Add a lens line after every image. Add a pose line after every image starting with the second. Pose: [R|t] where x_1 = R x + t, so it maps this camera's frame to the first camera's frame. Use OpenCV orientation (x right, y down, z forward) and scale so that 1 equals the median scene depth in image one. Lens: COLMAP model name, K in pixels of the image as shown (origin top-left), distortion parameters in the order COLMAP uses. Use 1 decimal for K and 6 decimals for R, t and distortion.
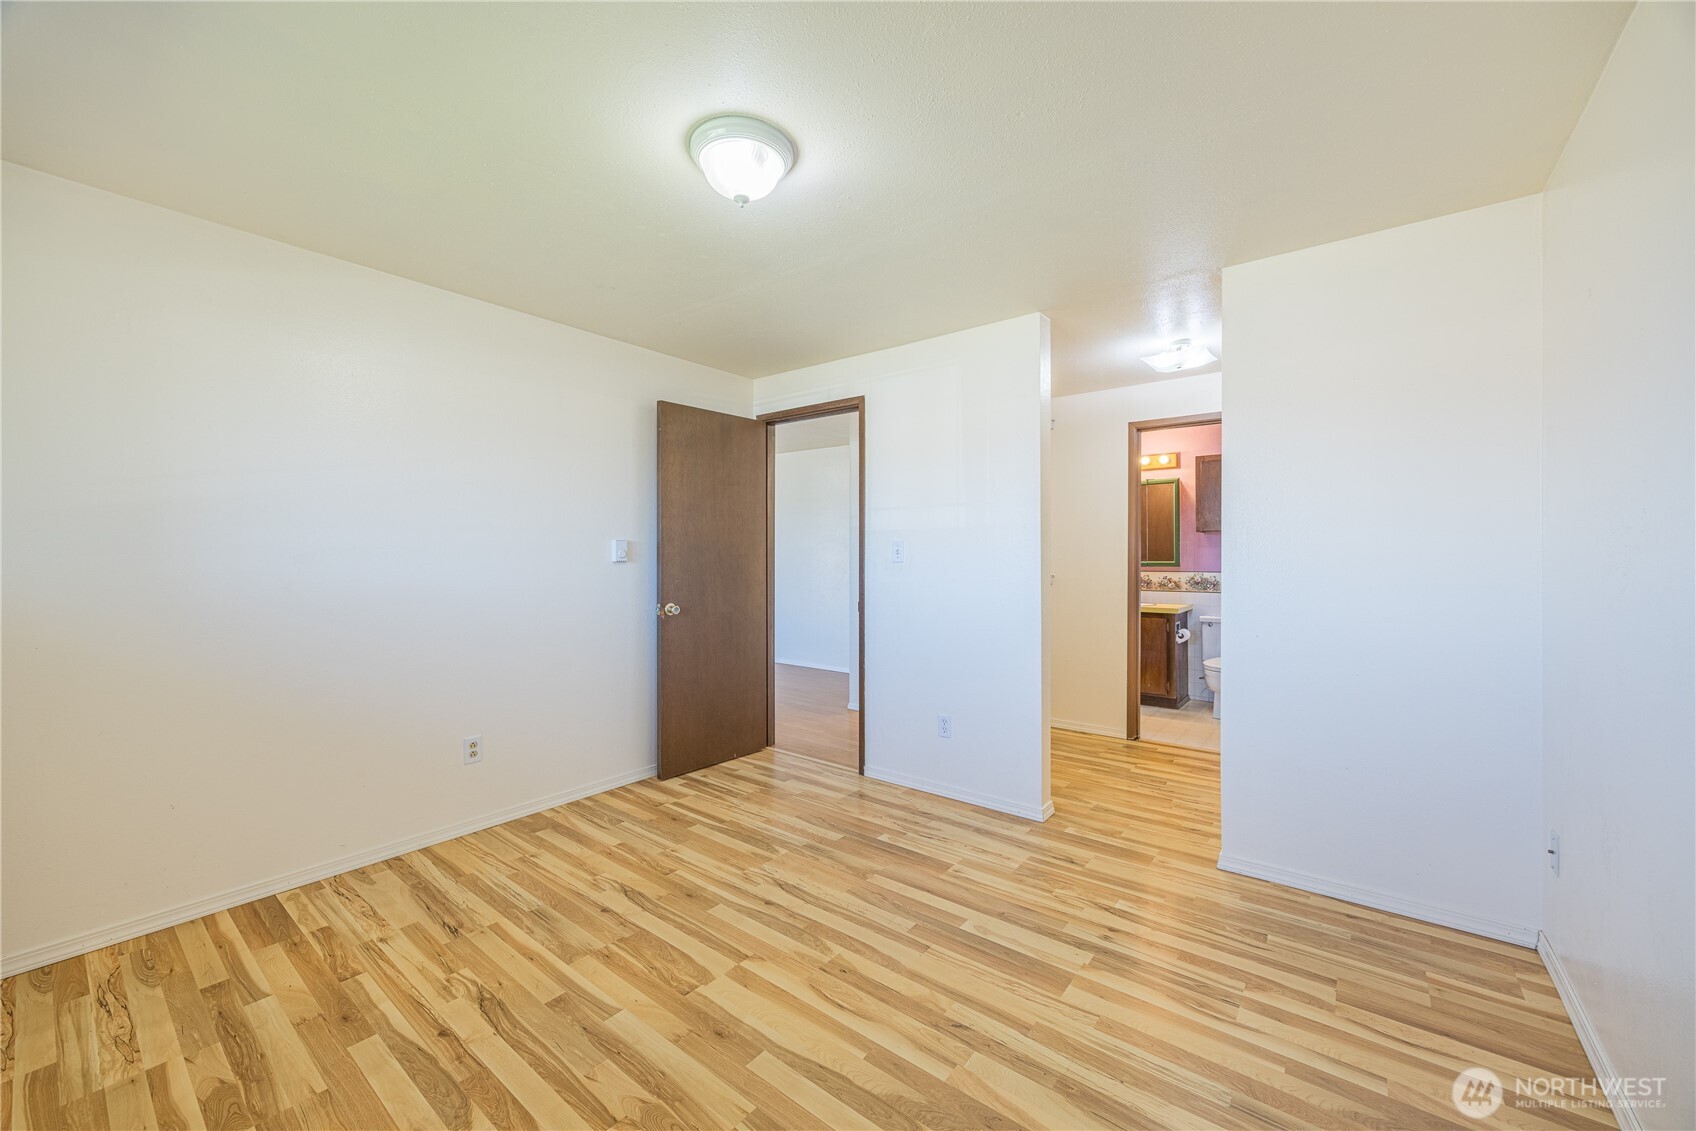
lens RADIAL K [[647.7, 0, 858.1], [0, 647.7, 557.7], [0, 0, 1]] dist [-0.002026, -0.000165]
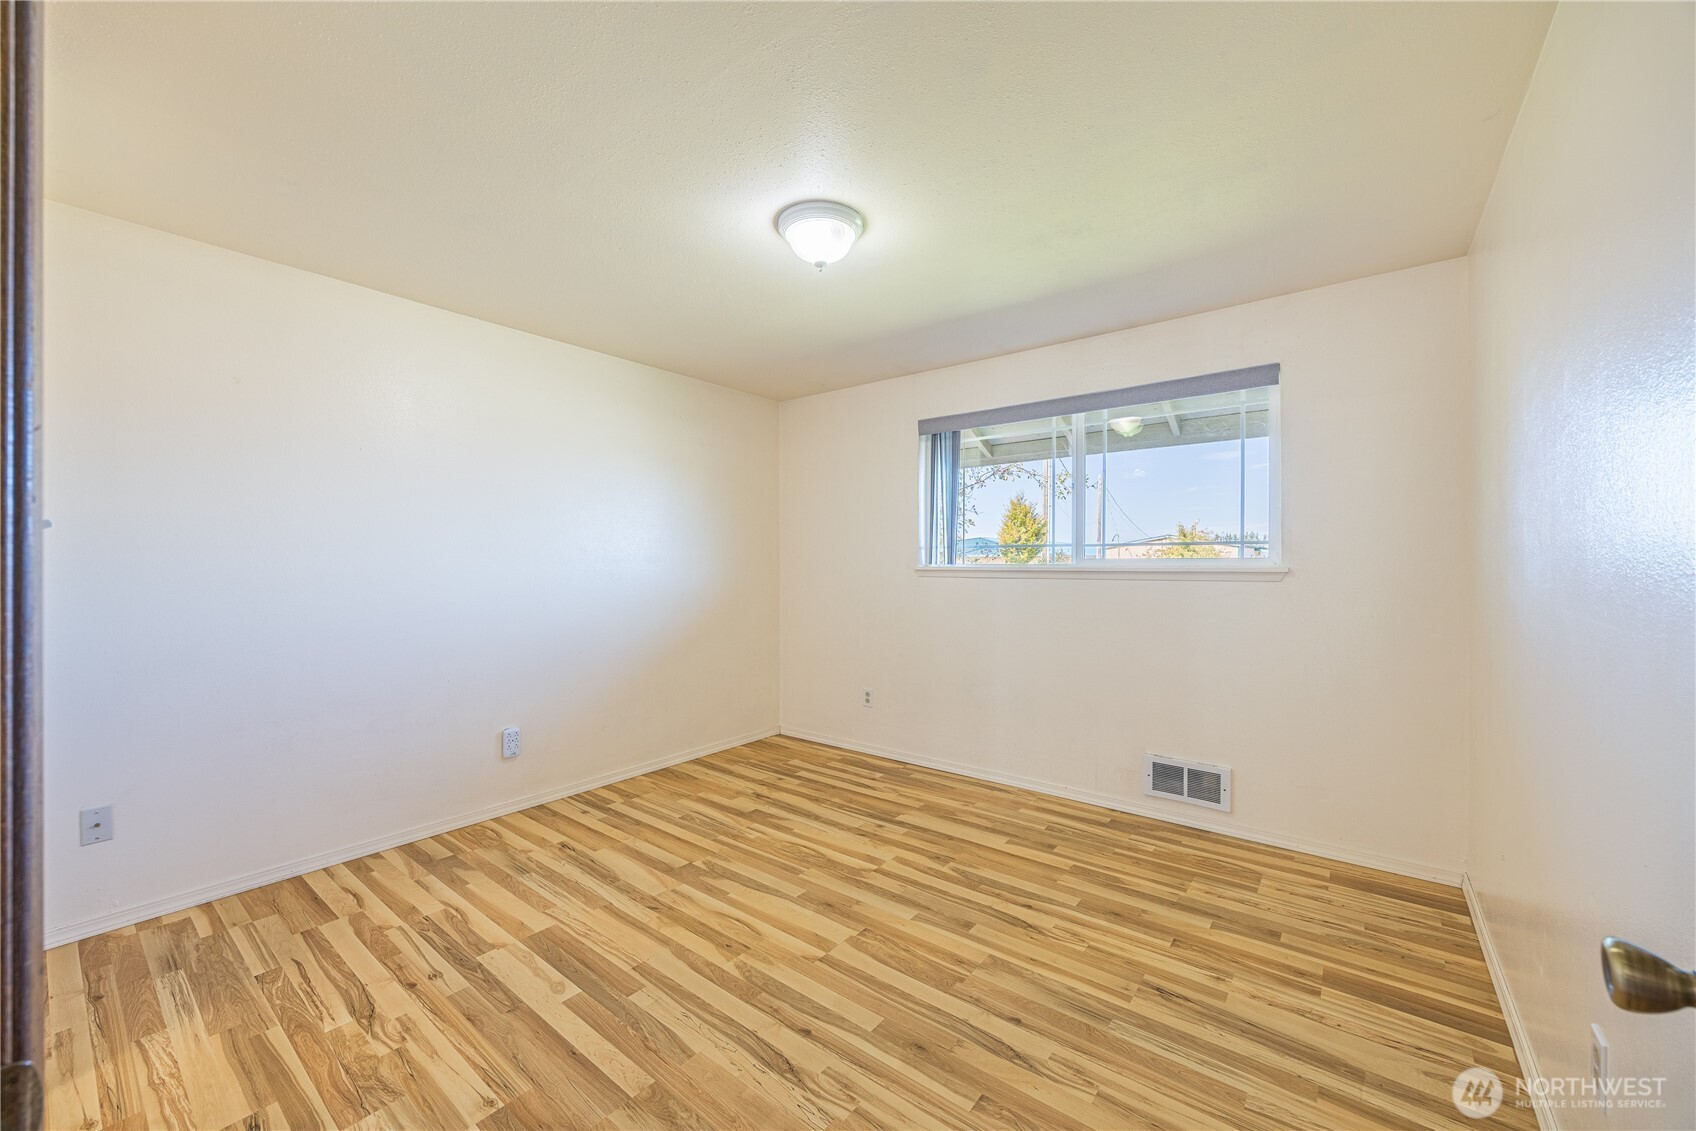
lens RADIAL K [[647.7, 0, 843.1], [0, 647.7, 563.6], [0, 0, 1]] dist [-0.002026, -0.000165]
pose [[-0.999934, -0.001643, 0.011378, -0.218539], [-0.001572, 0.999979, 0.006277, -0.005914], [-0.011388, 0.006258, -0.999916, 2.013965]]
